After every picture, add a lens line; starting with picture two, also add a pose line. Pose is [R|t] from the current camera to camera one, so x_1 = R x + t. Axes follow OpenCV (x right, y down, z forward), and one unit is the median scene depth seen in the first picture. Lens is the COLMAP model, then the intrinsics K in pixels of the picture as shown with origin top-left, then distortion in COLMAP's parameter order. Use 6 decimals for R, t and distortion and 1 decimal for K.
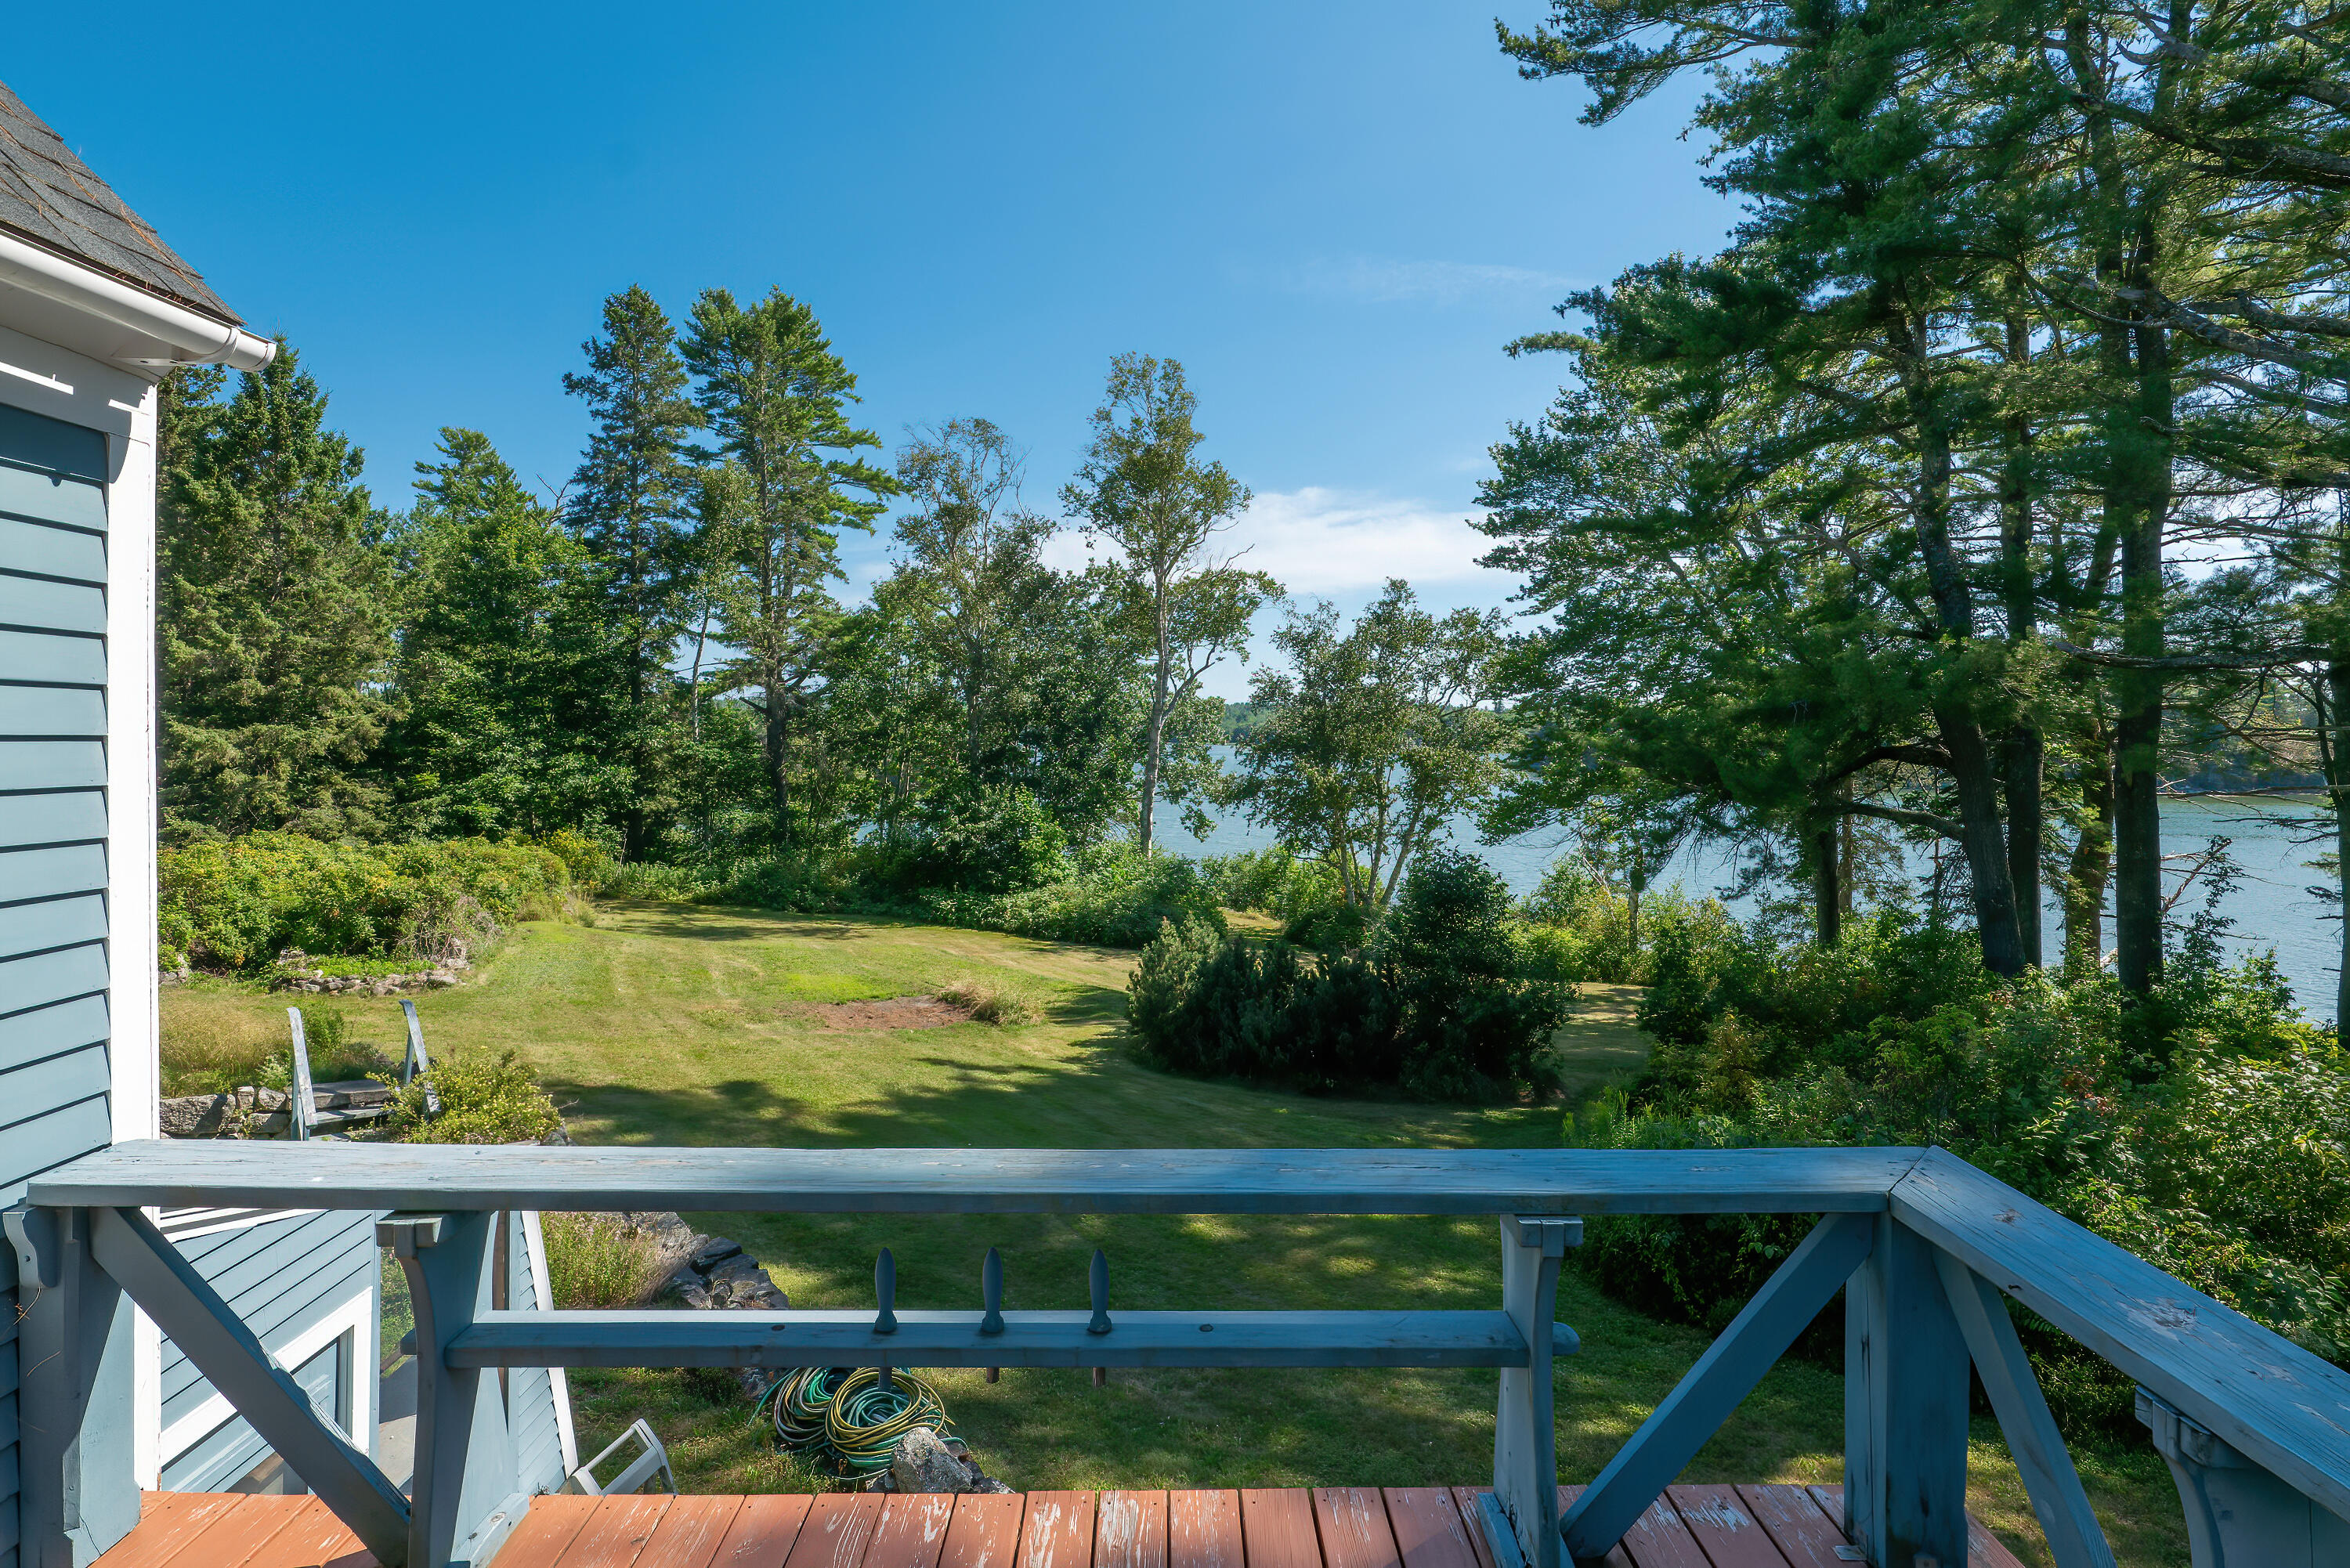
lens RADIAL K [[1095.9, 0, 1175.5], [0, 1095.9, 772.2], [0, 0, 1]] dist [-0.027822, -0.000393]
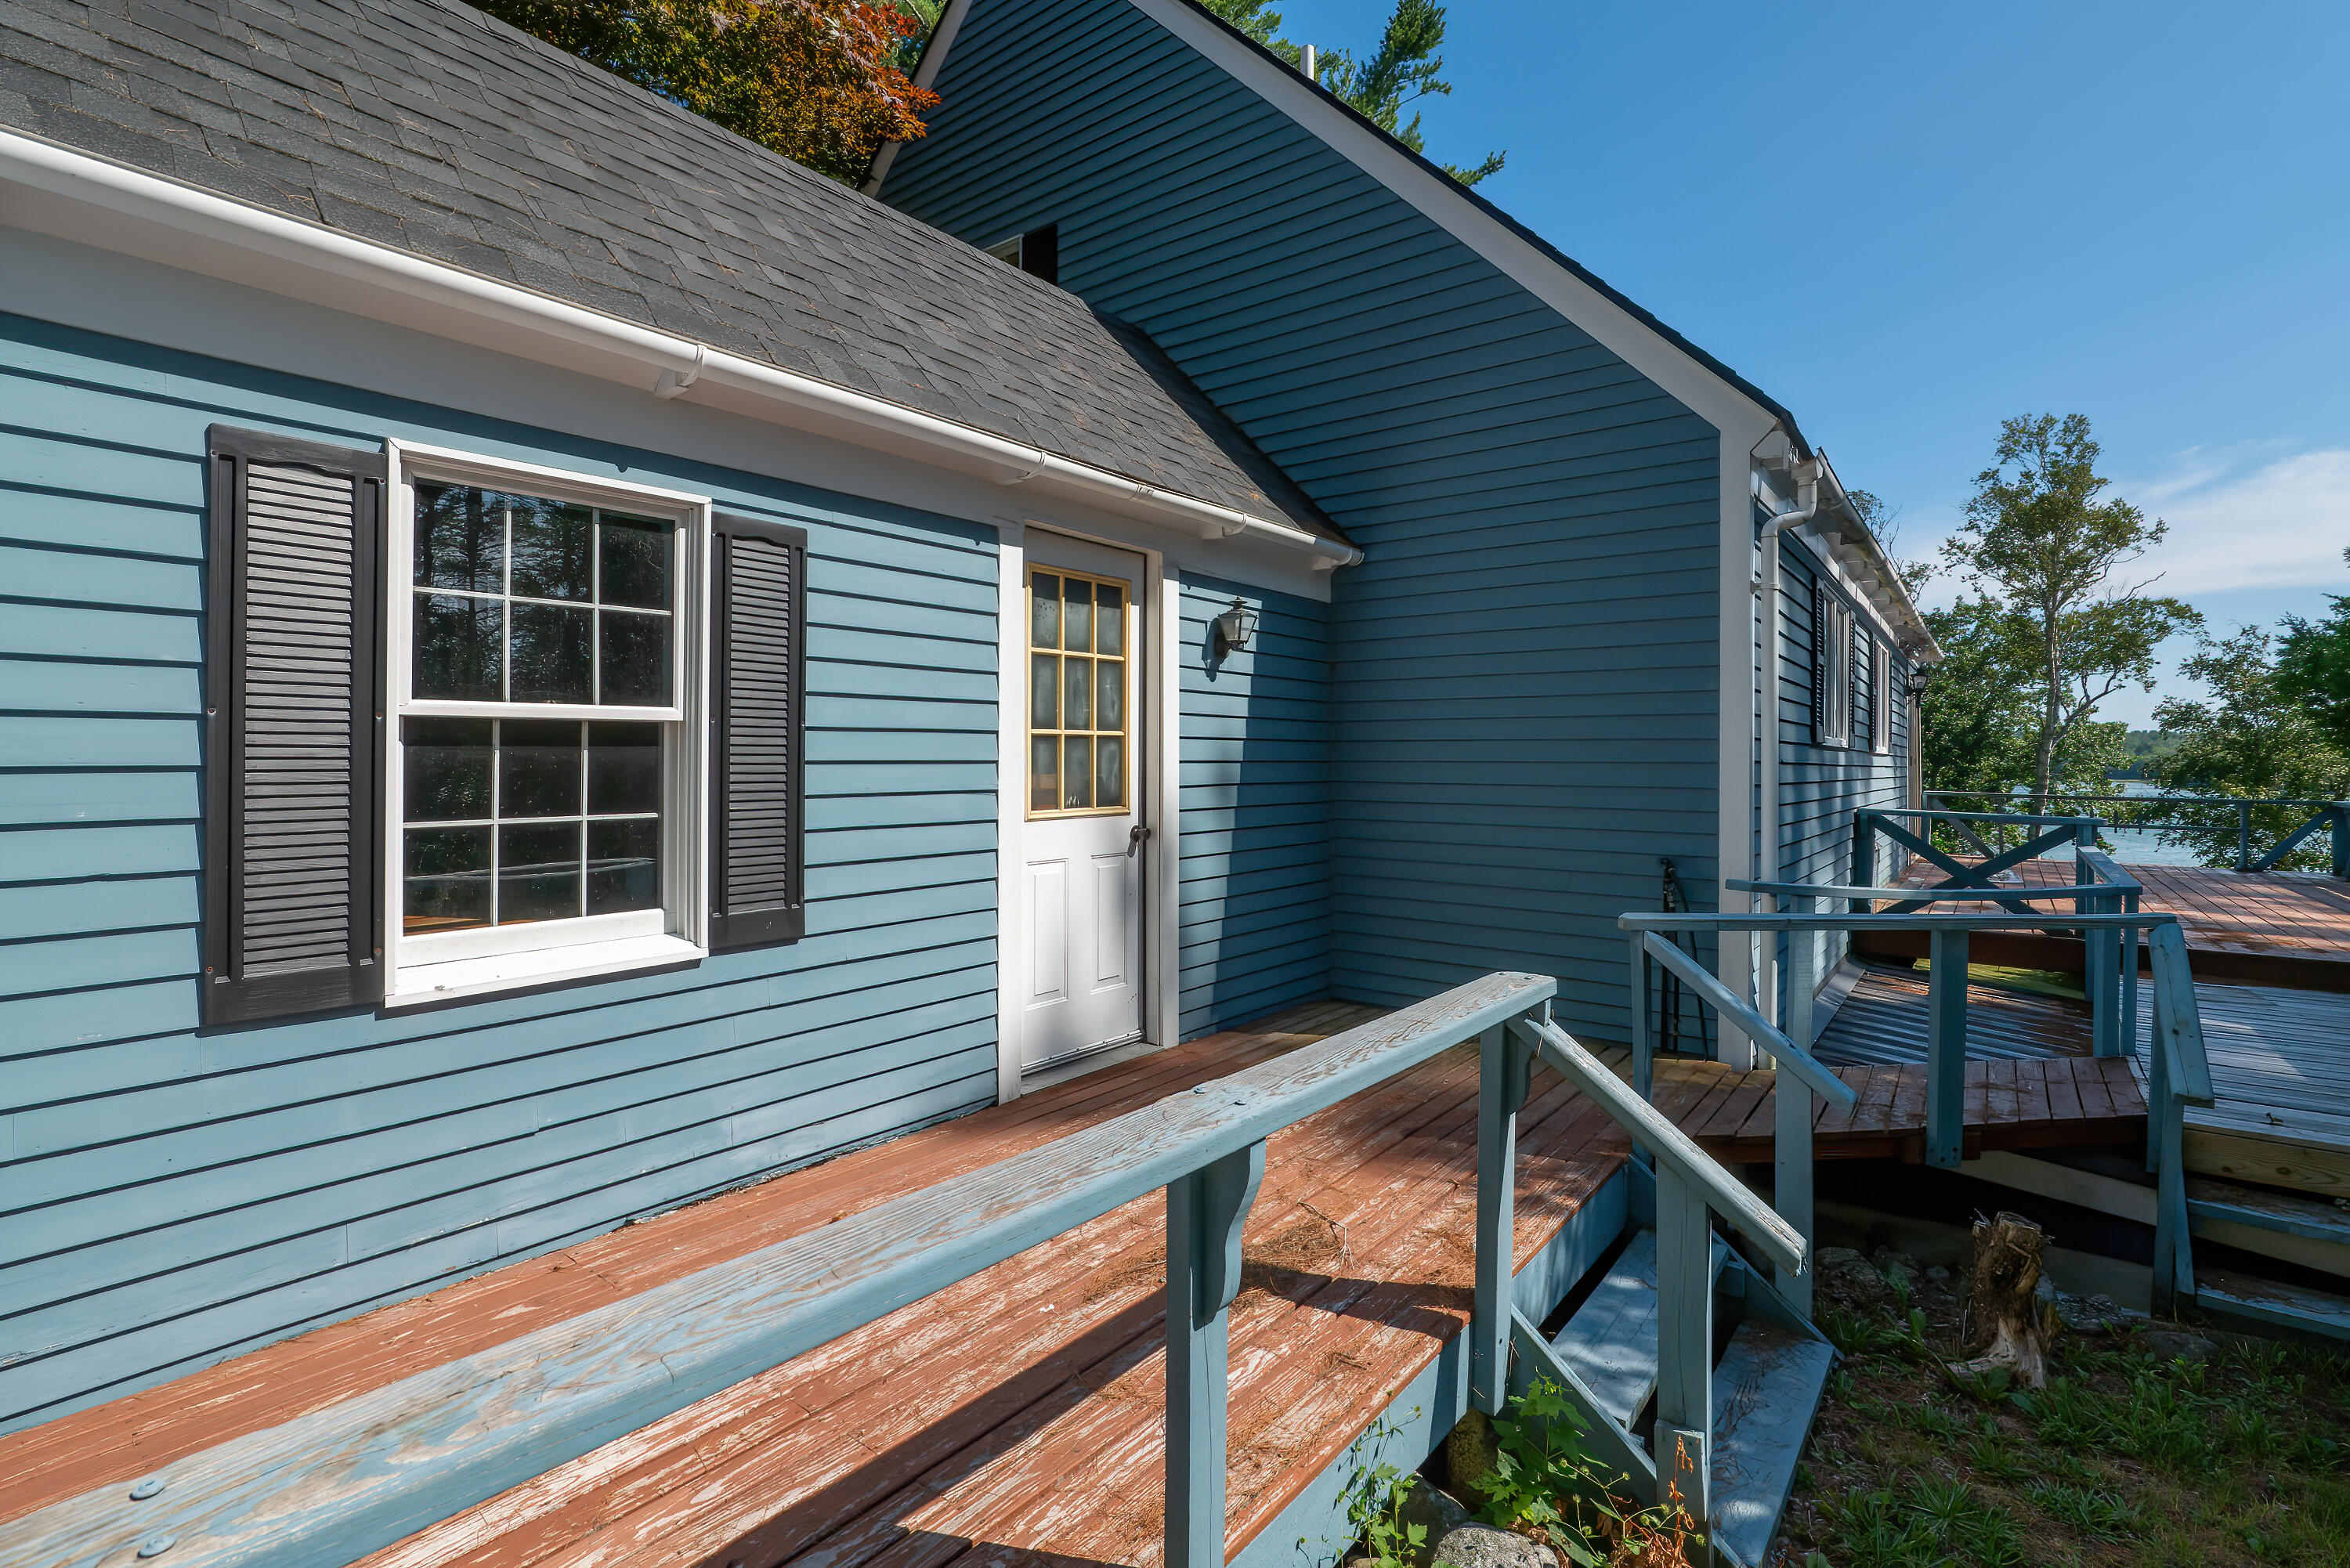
lens RADIAL K [[1108.3, 0, 1127.6], [0, 1108.3, 754.7], [0, 0, 1]] dist [-0.032179, 0.000622]
pose [[0.785408, 0.009289, -0.618909, -0.065967], [-0.043375, 0.998255, -0.040061, 0.044174], [0.617457, 0.058309, 0.784440, -0.378508]]
